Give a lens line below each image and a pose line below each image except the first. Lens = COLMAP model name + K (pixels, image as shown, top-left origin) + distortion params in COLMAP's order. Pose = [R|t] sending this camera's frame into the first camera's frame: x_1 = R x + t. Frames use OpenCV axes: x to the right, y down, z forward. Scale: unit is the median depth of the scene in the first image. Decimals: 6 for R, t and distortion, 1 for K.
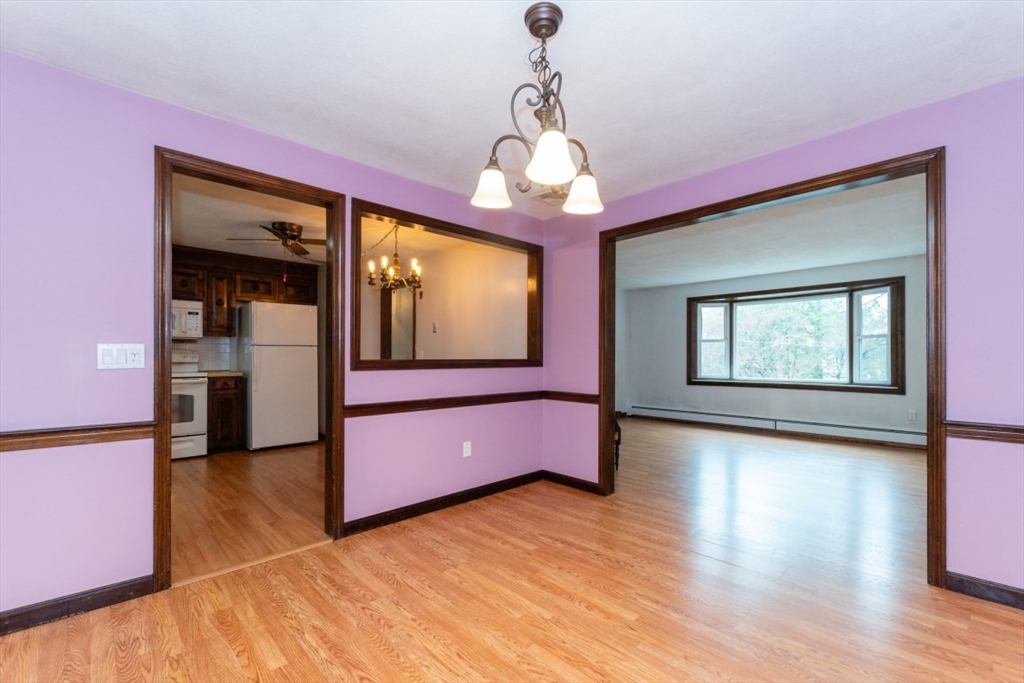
lens RADIAL K [[440.9, 0, 515.2], [0, 440.9, 350.2], [0, 0, 1]] dist [0.003922, -0.000270]
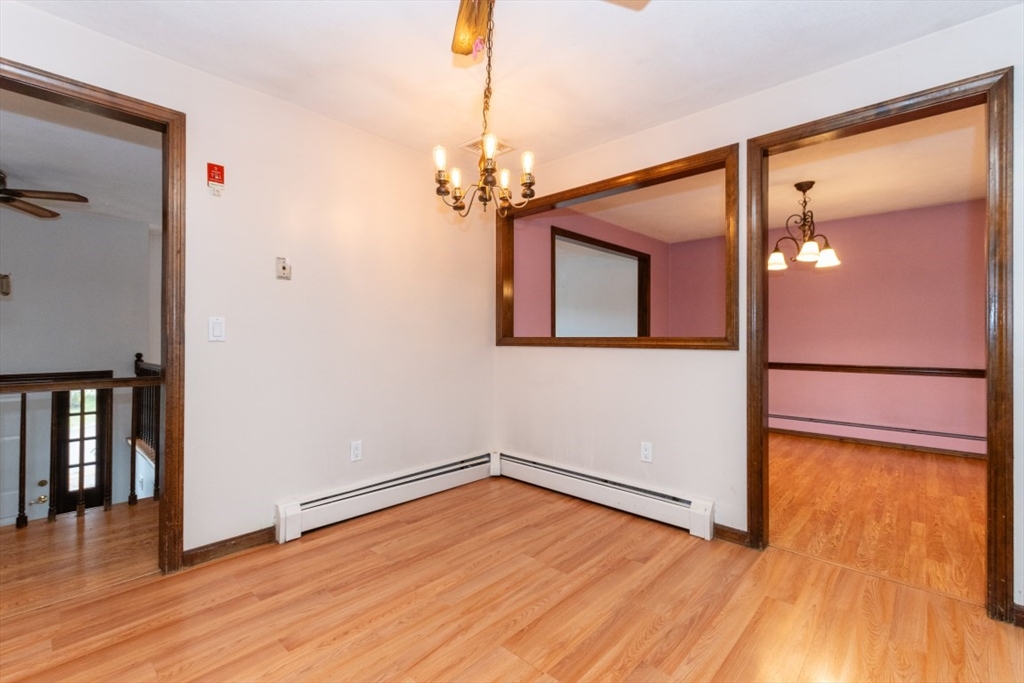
lens RADIAL K [[445.1, 0, 505.3], [0, 445.1, 331.4], [0, 0, 1]] dist [-0.001131, -0.000476]
pose [[-0.042695, 0.014636, 0.998981, -0.690728], [-0.015604, 0.999761, -0.015314, 0.018167], [-0.998966, -0.016242, -0.042456, 0.849271]]
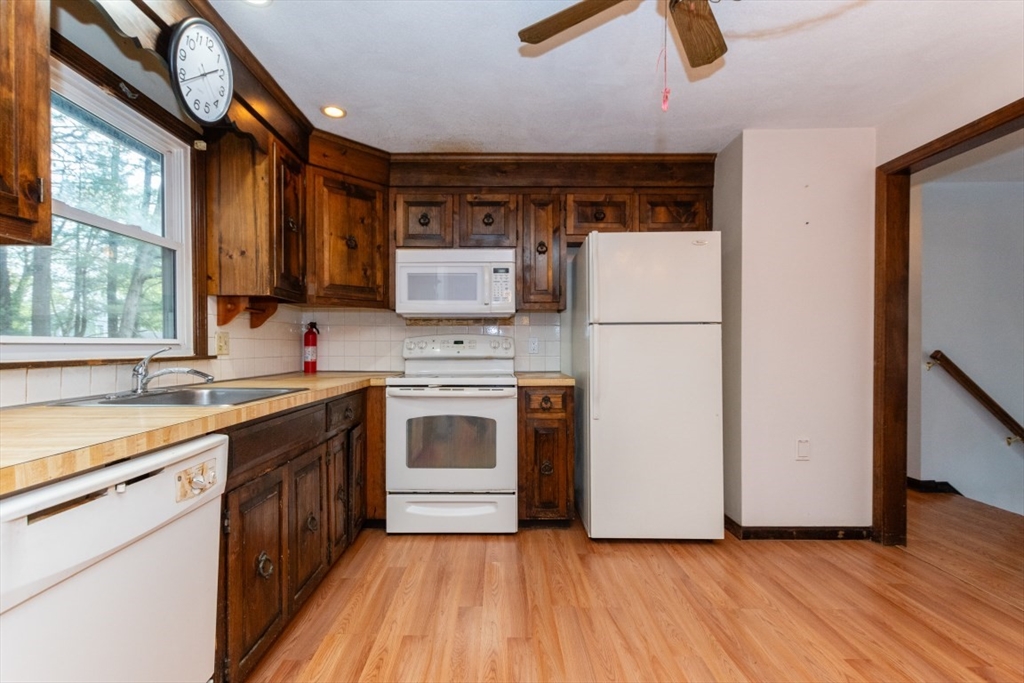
lens RADIAL K [[457.2, 0, 510.8], [0, 457.2, 351.3], [0, 0, 1]] dist [0.001399, -0.000118]
pose [[0.729619, 0.007215, -0.683816, -0.319584], [0.006665, 0.999822, 0.017660, 0.009546], [0.683821, -0.017443, 0.729441, 0.580180]]
